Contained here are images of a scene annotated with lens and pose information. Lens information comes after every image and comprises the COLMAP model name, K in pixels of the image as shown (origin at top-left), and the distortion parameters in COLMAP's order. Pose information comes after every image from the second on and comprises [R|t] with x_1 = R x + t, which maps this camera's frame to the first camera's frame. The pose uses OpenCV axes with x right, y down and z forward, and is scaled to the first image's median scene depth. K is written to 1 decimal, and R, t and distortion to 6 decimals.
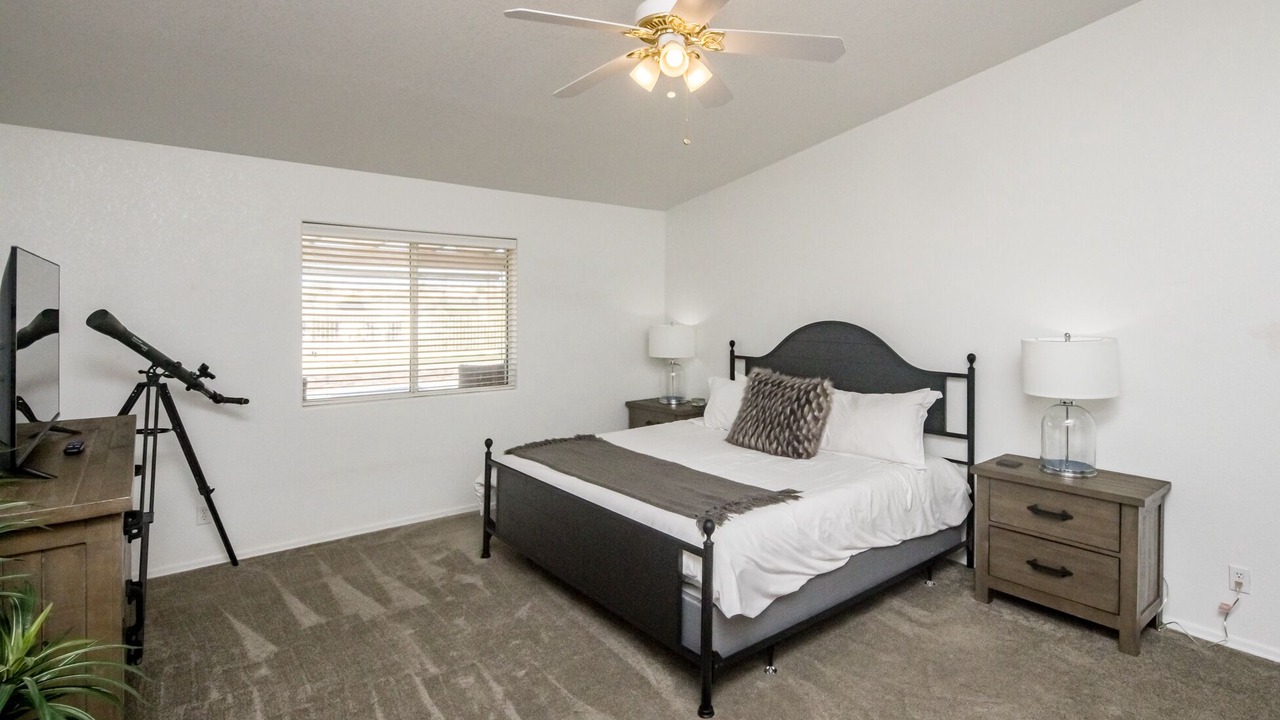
lens RADIAL K [[607.4, 0, 652.5], [0, 607.4, 355.9], [0, 0, 1]] dist [0.005319, -0.004846]
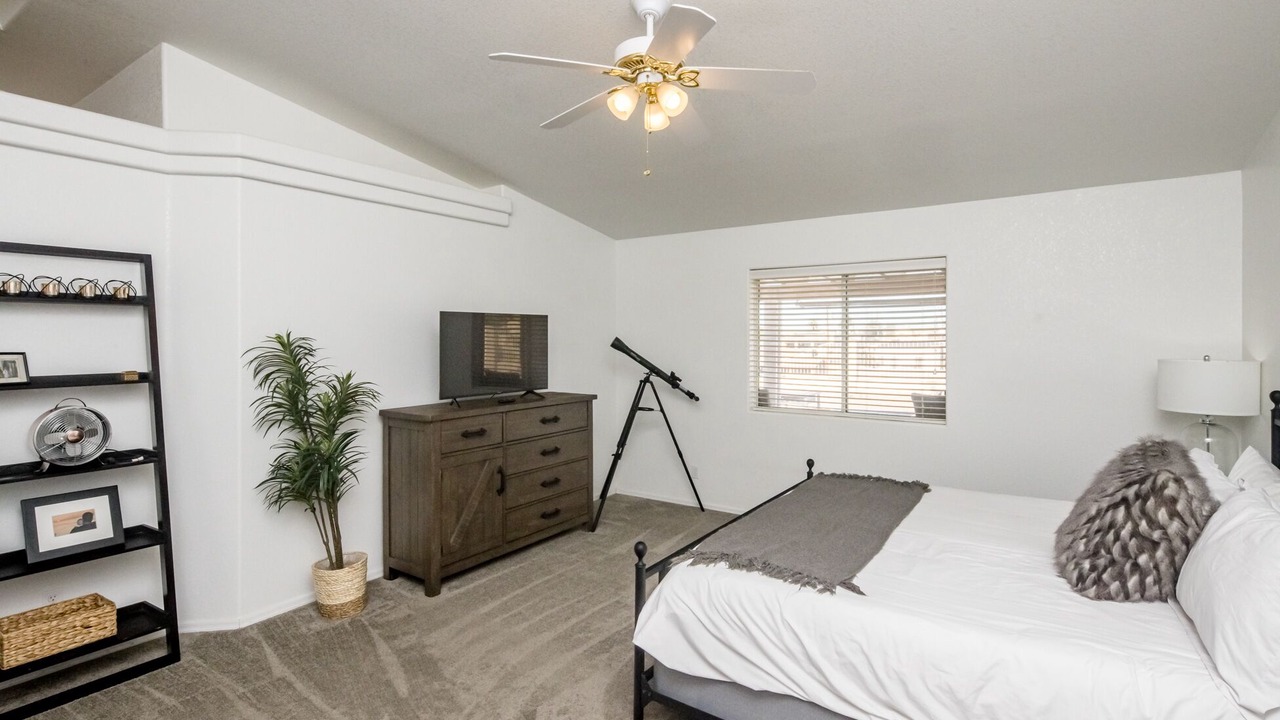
lens RADIAL K [[607.4, 0, 649.4], [0, 607.4, 357.9], [0, 0, 1]] dist [0.005319, -0.004846]
pose [[0.292278, 0.029486, -0.955879, 0.713248], [-0.066237, 0.997748, 0.010524, -0.033331], [0.954037, 0.060239, 0.293573, 0.460538]]
